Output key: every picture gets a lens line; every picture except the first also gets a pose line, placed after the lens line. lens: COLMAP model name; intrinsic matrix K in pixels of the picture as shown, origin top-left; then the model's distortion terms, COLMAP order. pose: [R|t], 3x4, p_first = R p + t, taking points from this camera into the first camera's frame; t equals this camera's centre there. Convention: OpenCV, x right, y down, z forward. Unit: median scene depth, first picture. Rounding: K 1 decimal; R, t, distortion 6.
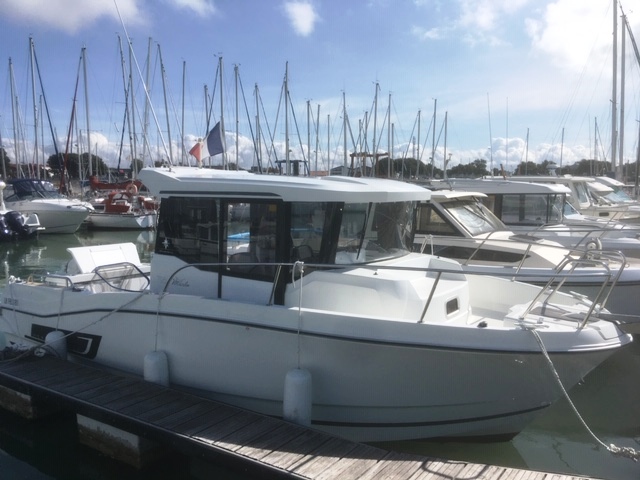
lens RADIAL K [[548.4, 0, 317.0], [0, 548.4, 263.8], [0, 0, 1]] dist [0.137924, -0.178879]
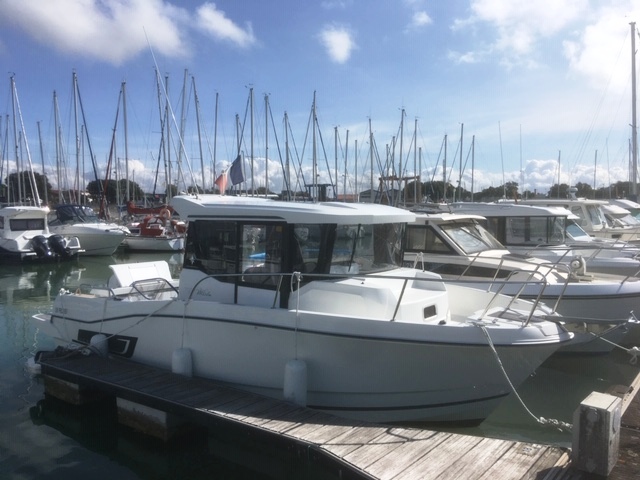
lens RADIAL K [[548.4, 0, 317.0], [0, 548.4, 263.8], [0, 0, 1]] dist [0.137924, -0.178879]
pose [[0.998552, 0.001099, -0.053782, 0.039250], [-0.003327, 0.999139, -0.041359, 0.014210], [0.053691, 0.041478, 0.997696, -0.111628]]
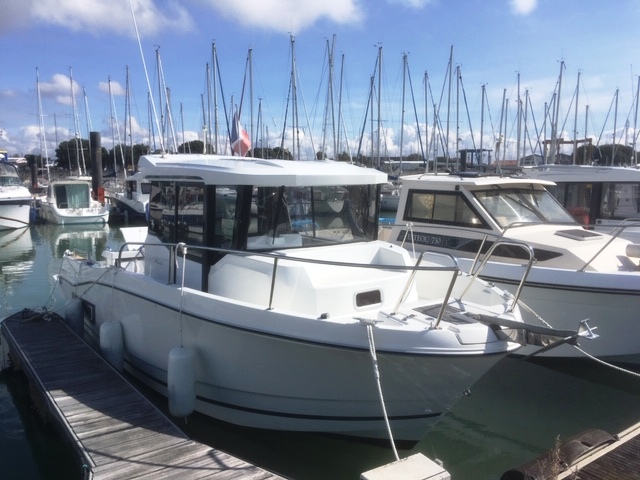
lens RADIAL K [[548.4, 0, 317.0], [0, 548.4, 263.8], [0, 0, 1]] dist [0.137924, -0.178879]
pose [[0.947570, 0.050909, -0.315468, 0.263871], [-0.046036, 0.998678, 0.022884, 0.000308], [0.316216, -0.007161, 0.948660, 0.052706]]
